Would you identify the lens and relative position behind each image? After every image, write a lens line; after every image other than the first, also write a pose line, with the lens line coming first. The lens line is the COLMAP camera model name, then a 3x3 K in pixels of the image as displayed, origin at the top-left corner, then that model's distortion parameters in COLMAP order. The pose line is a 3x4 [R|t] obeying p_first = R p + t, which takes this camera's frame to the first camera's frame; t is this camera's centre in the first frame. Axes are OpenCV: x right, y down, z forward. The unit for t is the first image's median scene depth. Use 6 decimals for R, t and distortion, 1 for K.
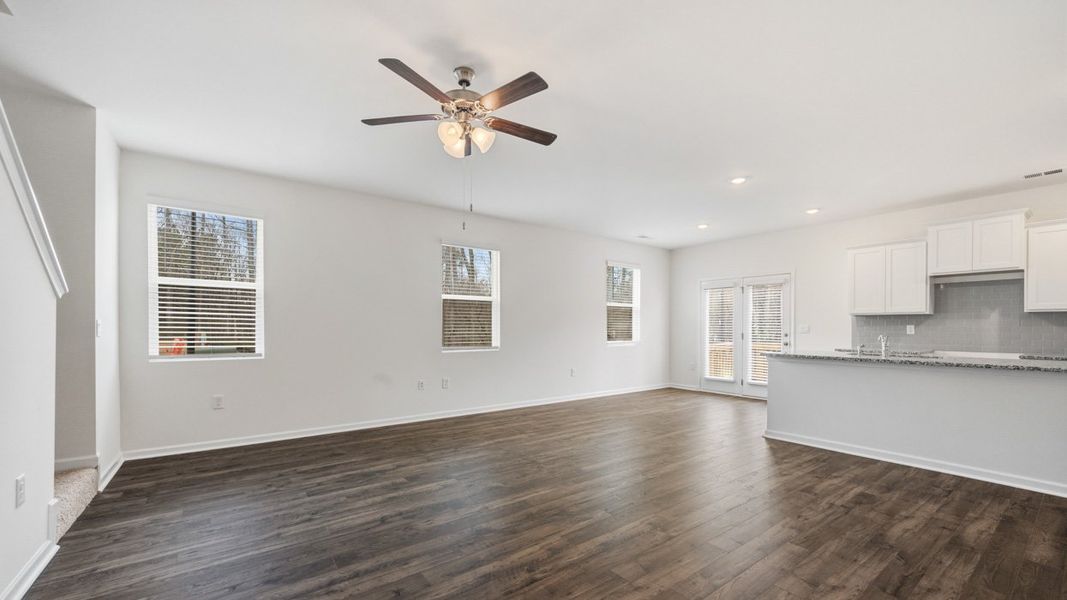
lens RADIAL K [[420.1, 0, 536.3], [0, 420.1, 332.4], [0, 0, 1]] dist [-0.000791, -0.000210]
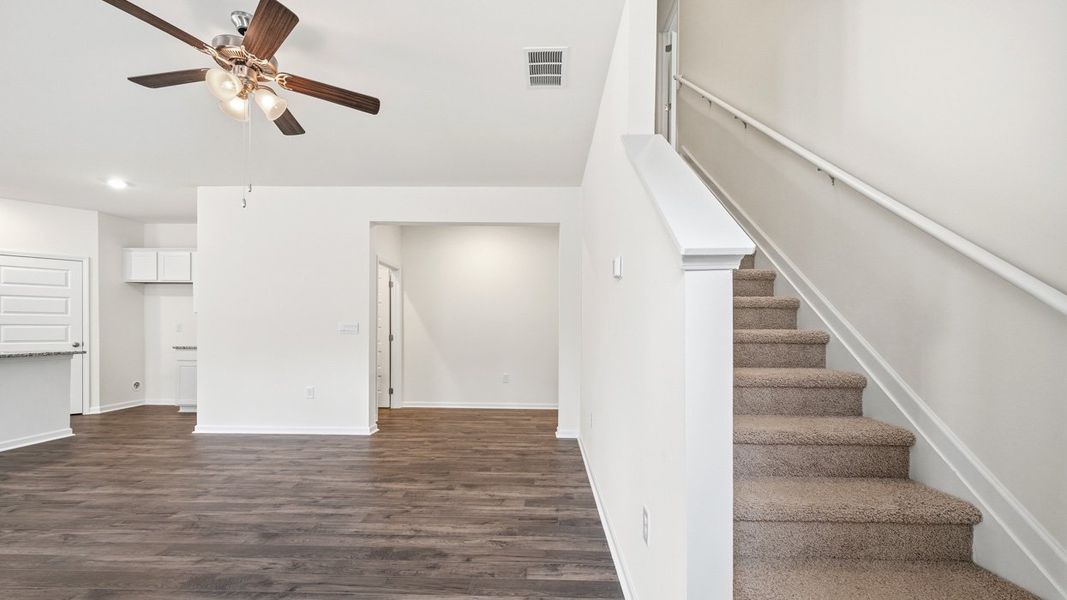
lens RADIAL K [[420.1, 0, 536.3], [0, 420.1, 332.4], [0, 0, 1]] dist [-0.000791, -0.000210]
pose [[-0.789464, -0.011916, 0.613682, -0.686504], [-0.001510, 0.999846, 0.017472, -0.008788], [-0.613796, 0.012867, -0.789360, 0.783924]]
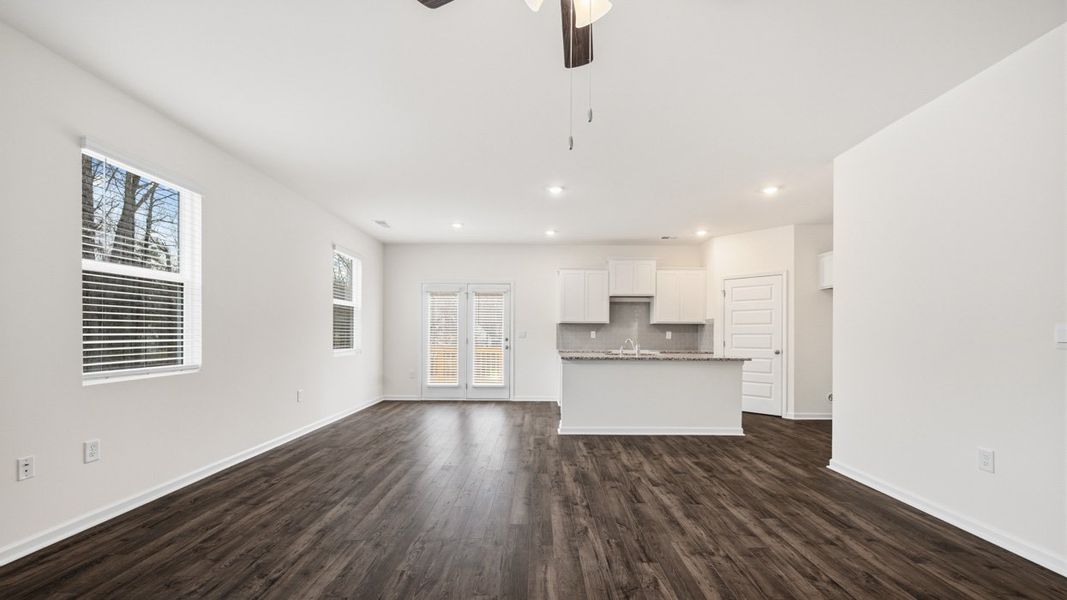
lens RADIAL K [[420.1, 0, 536.3], [0, 420.1, 332.4], [0, 0, 1]] dist [-0.000791, -0.000210]
pose [[0.600815, 0.003403, 0.799381, -0.378783], [0.005259, 0.999952, -0.008209, -0.004230], [-0.799371, 0.009137, 0.600769, 0.429114]]
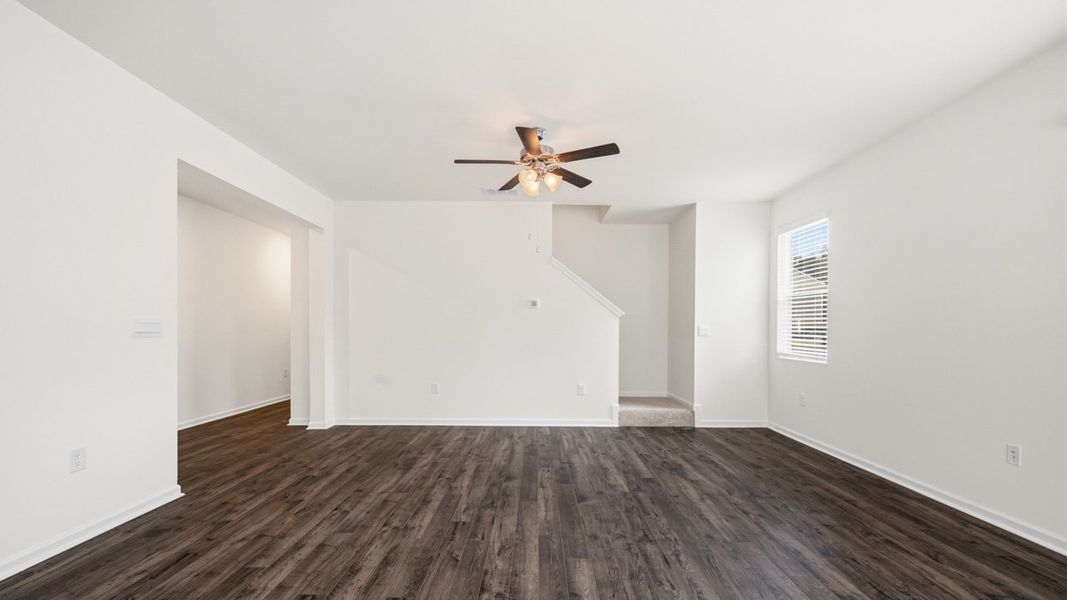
lens RADIAL K [[439.2, 0, 536.1], [0, 439.2, 334.4], [0, 0, 1]] dist [-0.001210, -0.000189]
pose [[-0.600969, 0.003825, -0.799263, 0.541003], [-0.014713, 0.999766, 0.015847, -0.009601], [0.799137, 0.021283, -0.600772, 1.085368]]
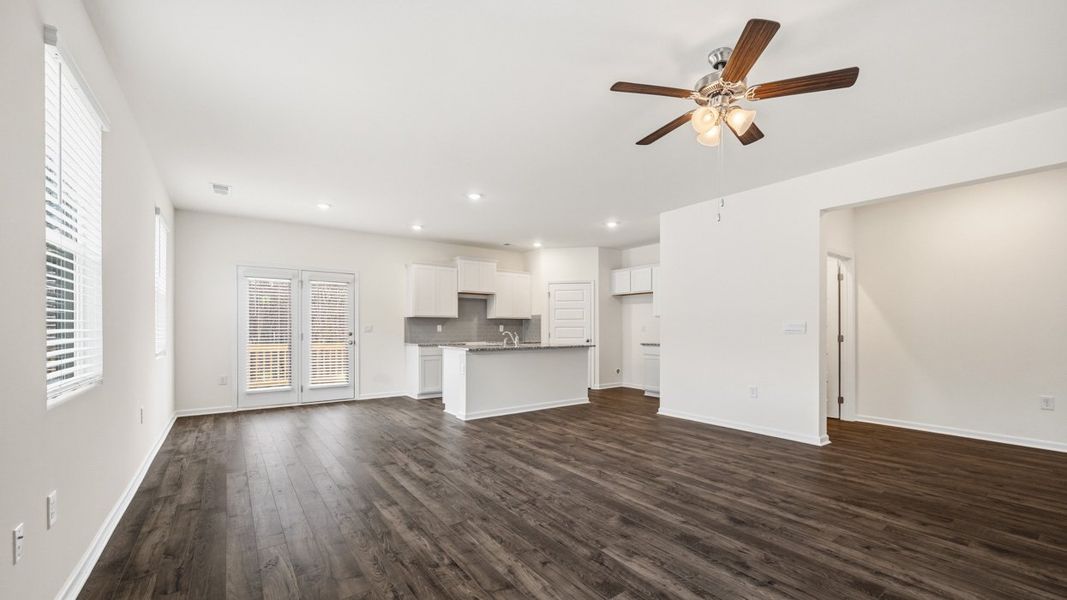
lens RADIAL K [[423.0, 0, 539.8], [0, 423.0, 328.4], [0, 0, 1]] dist [-0.001108, -0.000145]
pose [[0.005320, -0.003223, 0.999981, -0.672026], [0.011218, 0.999932, 0.003163, -0.008651], [-0.999923, 0.011201, 0.005356, 0.839293]]
